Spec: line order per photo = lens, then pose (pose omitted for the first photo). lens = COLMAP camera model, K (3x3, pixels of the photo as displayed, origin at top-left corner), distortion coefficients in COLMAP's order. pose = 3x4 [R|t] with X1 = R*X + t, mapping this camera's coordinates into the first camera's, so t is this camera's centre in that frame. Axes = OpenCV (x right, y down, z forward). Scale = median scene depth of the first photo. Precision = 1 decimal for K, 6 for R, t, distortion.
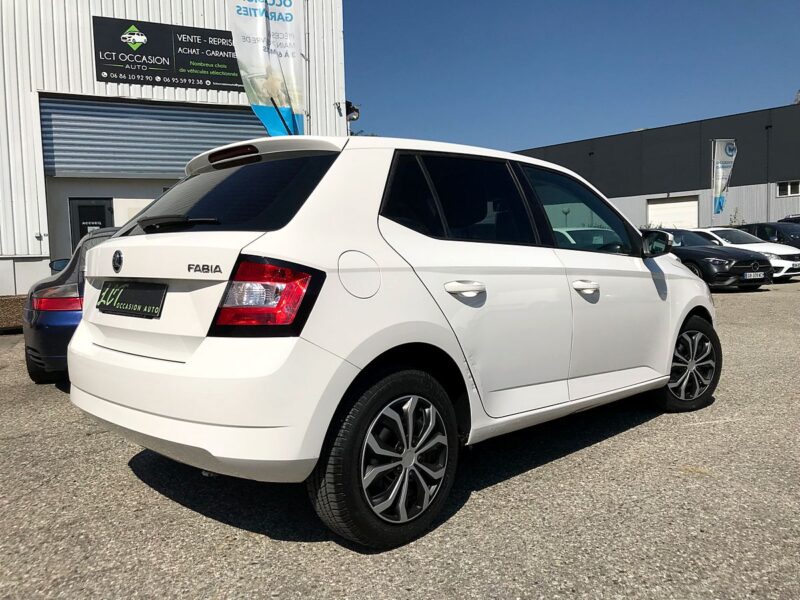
lens RADIAL K [[652.0, 0, 397.2], [0, 652.0, 298.8], [0, 0, 1]] dist [0.019212, -0.002879]
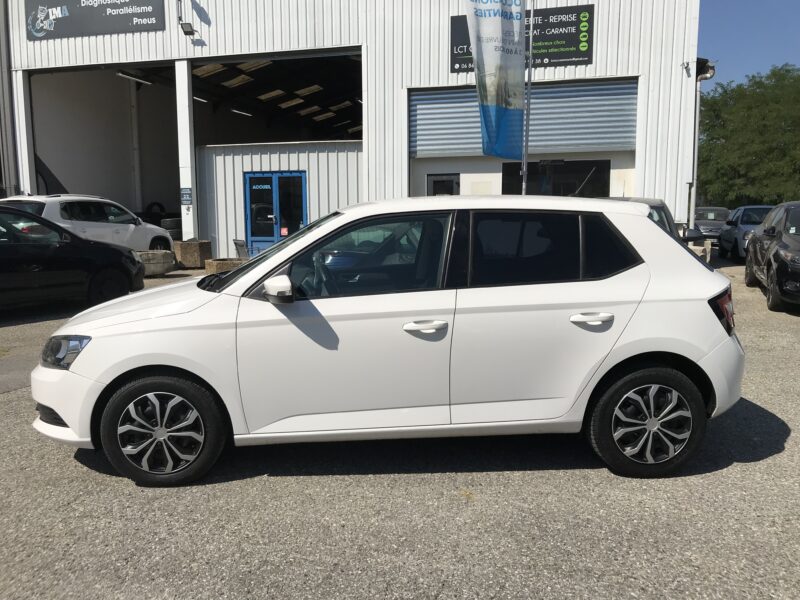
lens RADIAL K [[659.6, 0, 400.3], [0, 659.6, 292.8], [0, 0, 1]] dist [0.011024, -0.003919]
pose [[0.779785, 0.101797, -0.617715, 0.248834], [-0.061535, 0.994377, 0.086189, -0.040908], [0.623015, -0.029197, 0.781665, 0.015432]]
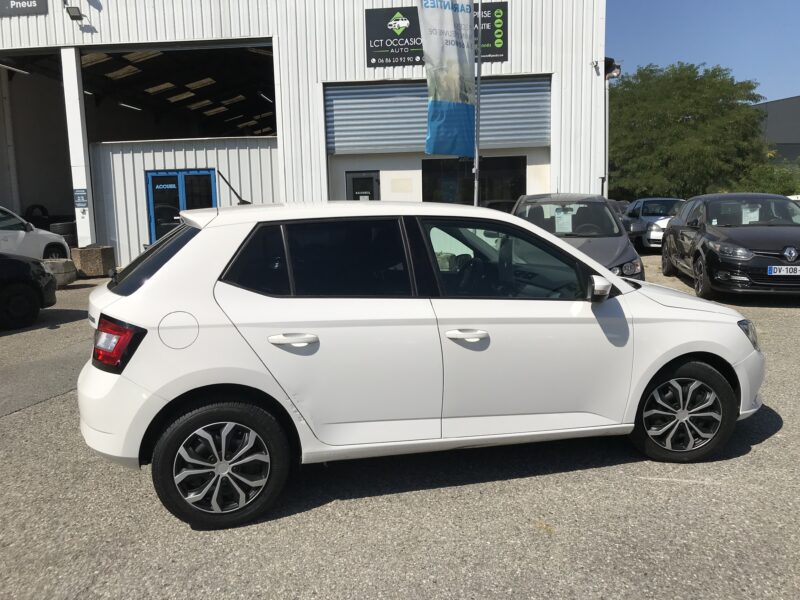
lens RADIAL K [[655.9, 0, 400.5], [0, 655.9, 297.3], [0, 0, 1]] dist [0.010813, -0.003285]
pose [[0.875990, 0.075860, -0.476326, 0.174448], [-0.036110, 0.995097, 0.092071, -0.043796], [0.480975, -0.063453, 0.874435, 0.004965]]
